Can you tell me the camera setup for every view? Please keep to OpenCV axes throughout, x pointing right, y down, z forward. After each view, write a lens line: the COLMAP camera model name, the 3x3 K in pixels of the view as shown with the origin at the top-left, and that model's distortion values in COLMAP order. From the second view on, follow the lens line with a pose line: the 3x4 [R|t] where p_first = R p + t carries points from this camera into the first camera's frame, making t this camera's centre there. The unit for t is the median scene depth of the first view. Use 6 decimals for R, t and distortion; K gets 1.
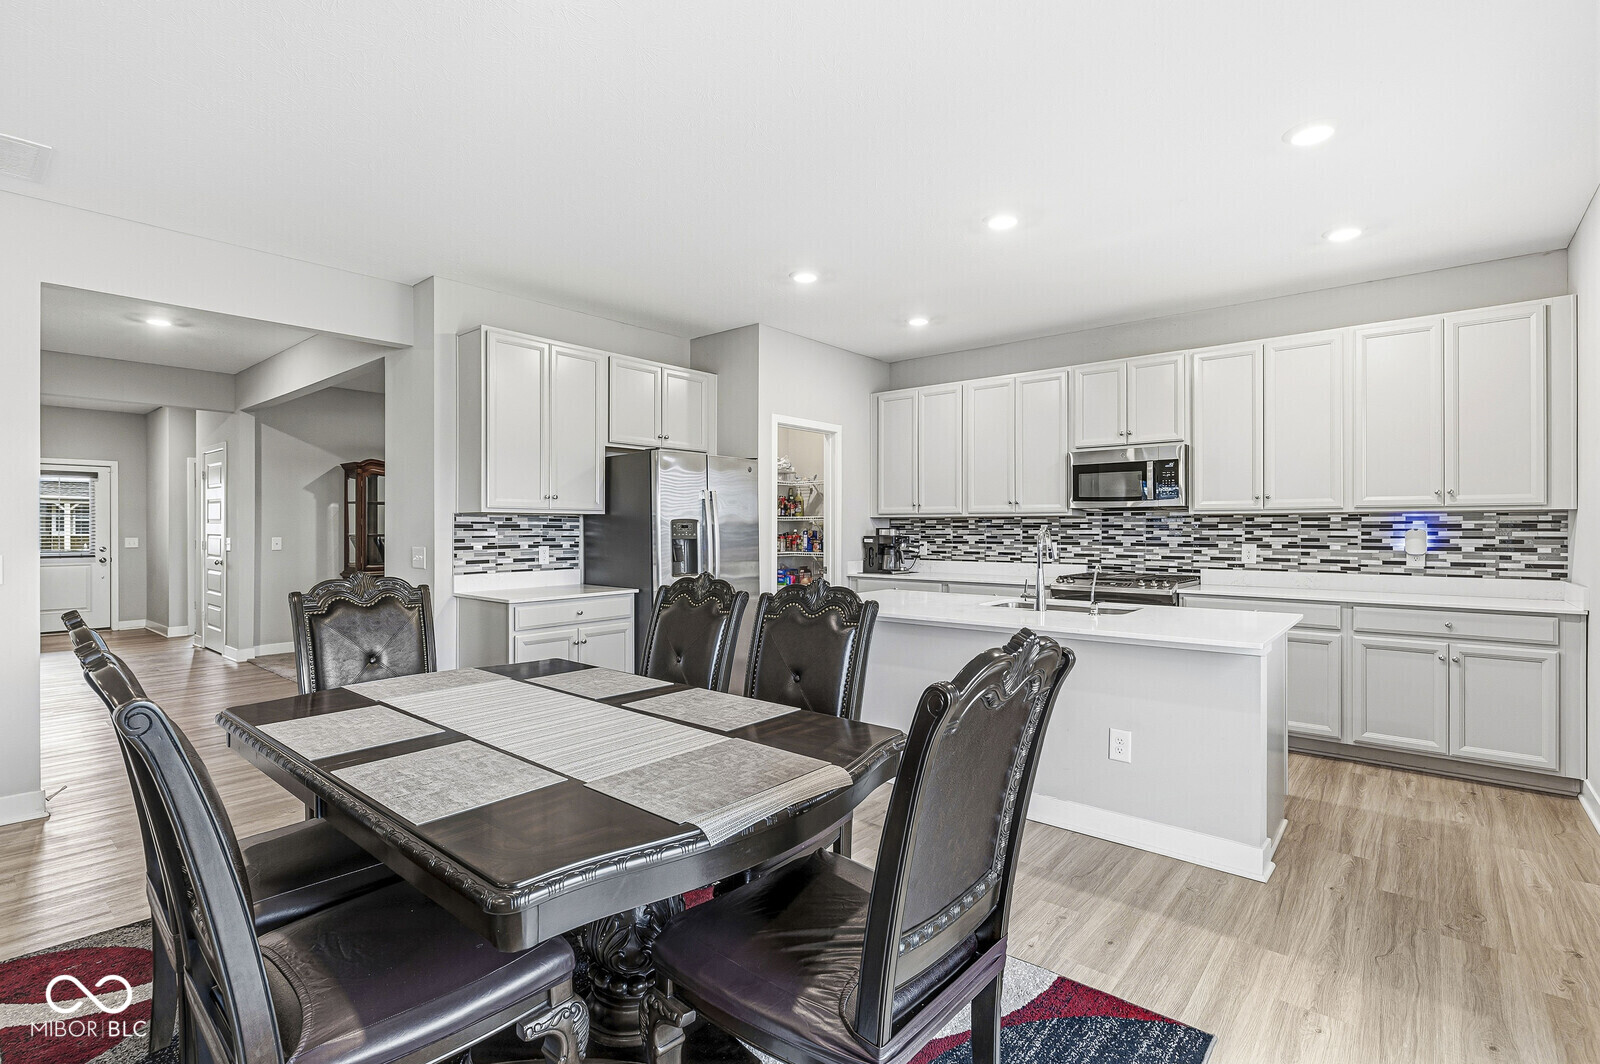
lens RADIAL K [[752.2, 0, 786.6], [0, 752.2, 527.1], [0, 0, 1]] dist [-0.001141, -0.000441]
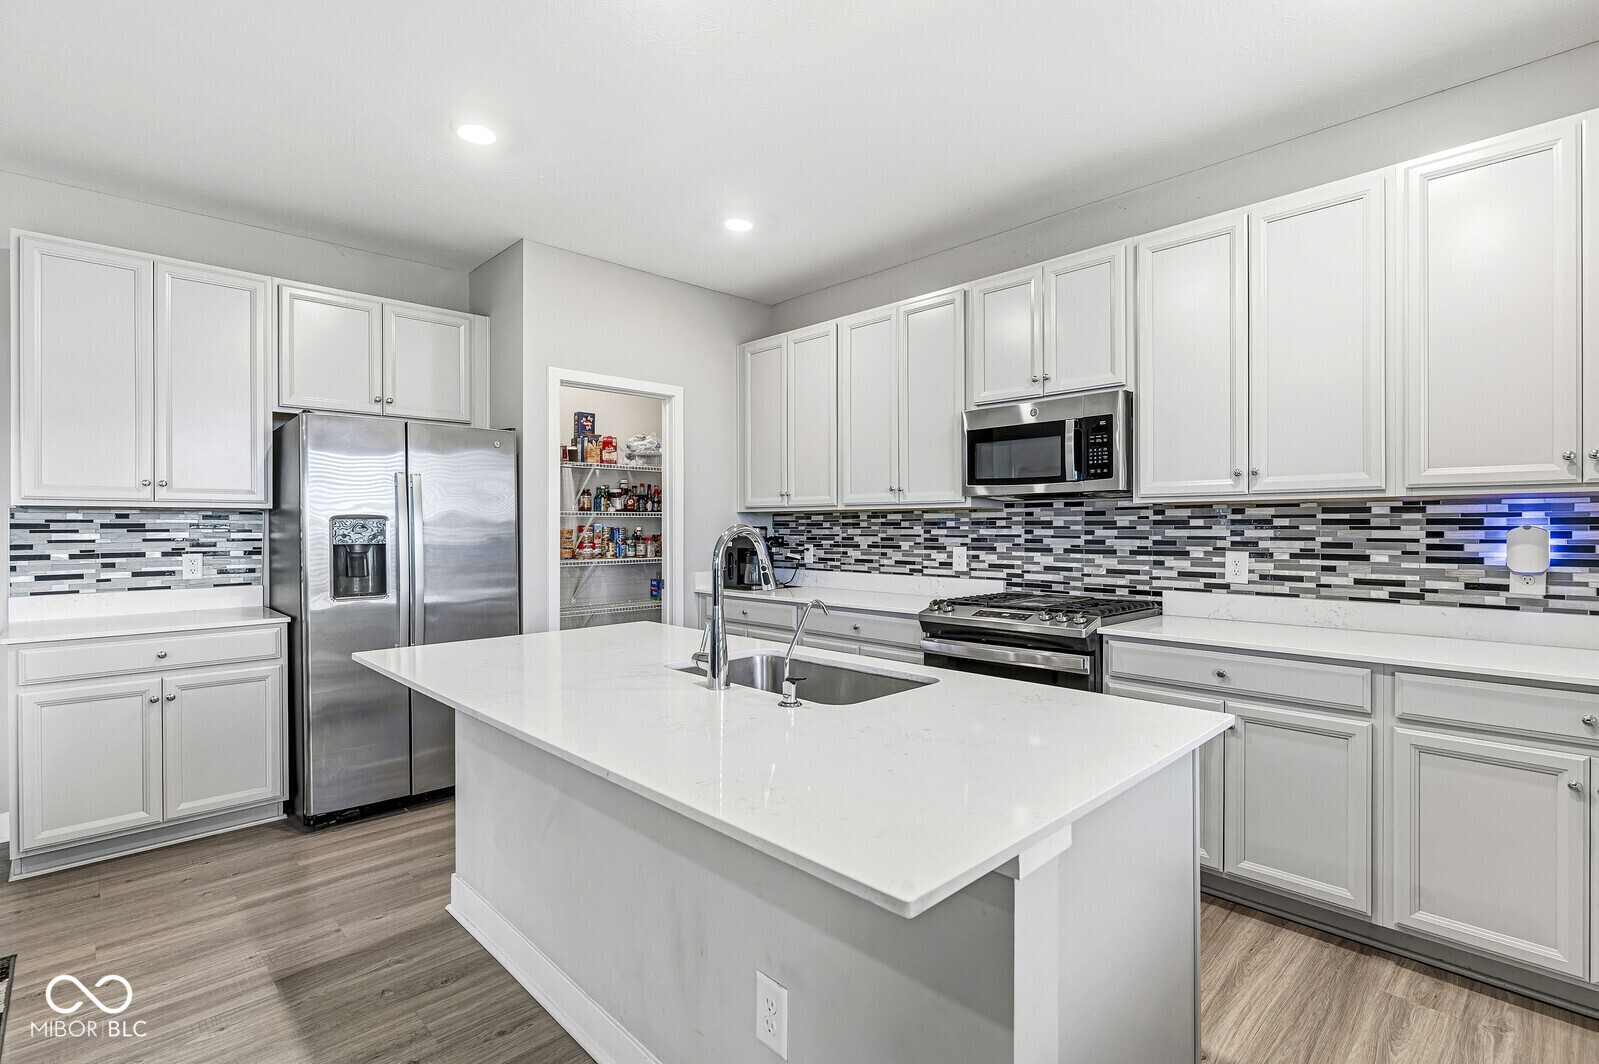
lens RADIAL K [[761.7, 0, 781.2], [0, 761.7, 527.5], [0, 0, 1]] dist [-0.001807, -0.000818]
pose [[0.994615, -0.002697, -0.103604, 0.308130], [0.003050, 0.999990, 0.003248, -0.000160], [0.103594, -0.003546, 0.994613, 0.342024]]
